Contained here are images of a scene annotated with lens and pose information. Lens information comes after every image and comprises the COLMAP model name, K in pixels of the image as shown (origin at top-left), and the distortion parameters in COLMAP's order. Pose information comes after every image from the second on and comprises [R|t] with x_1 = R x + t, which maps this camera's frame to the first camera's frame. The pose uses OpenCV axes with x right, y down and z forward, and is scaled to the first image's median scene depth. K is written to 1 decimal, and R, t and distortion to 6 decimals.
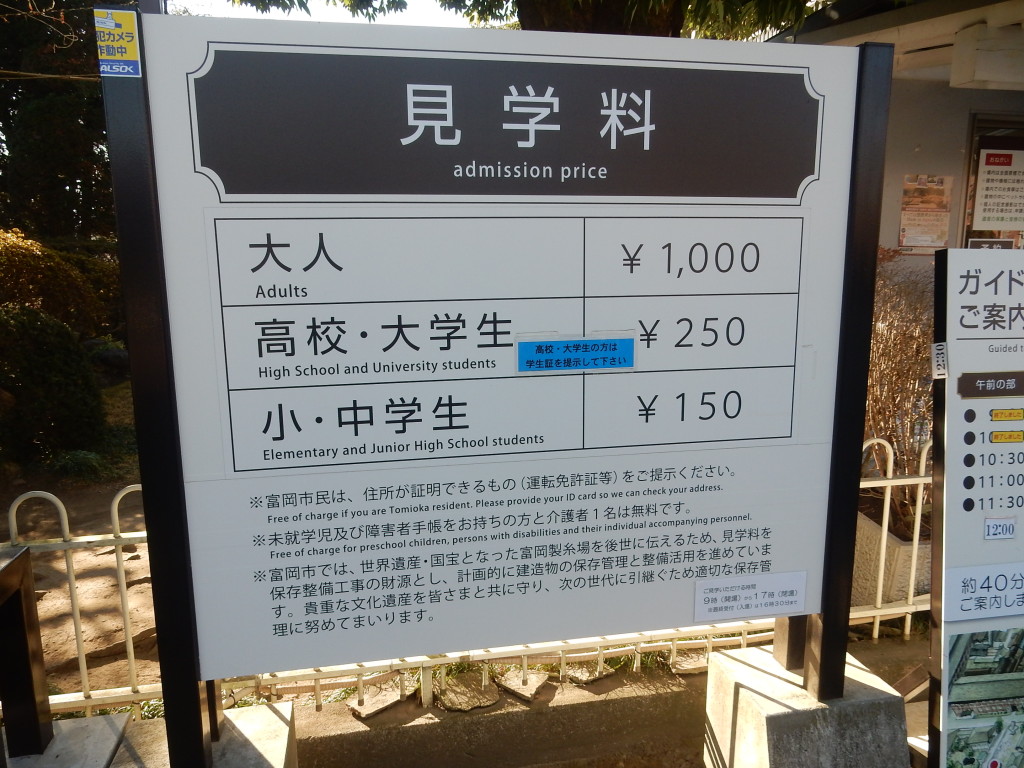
lens RADIAL K [[731.2, 0, 511.0], [0, 731.2, 380.4], [0, 0, 1]] dist [-0.014303, -0.012954]
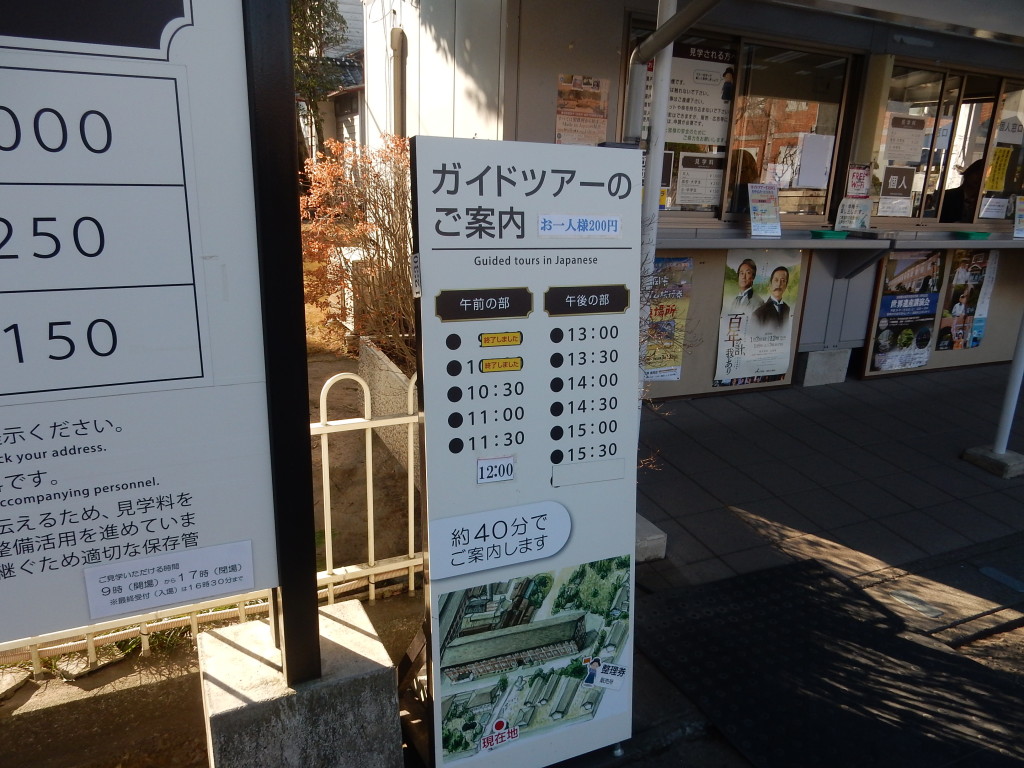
lens RADIAL K [[731.2, 0, 515.4], [0, 731.2, 381.2], [0, 0, 1]] dist [-0.014303, -0.012954]
pose [[0.961892, -0.041715, 0.270230, 0.467589], [0.010103, 0.993041, 0.117331, -0.004618], [-0.273244, -0.110130, 0.955620, 0.164611]]
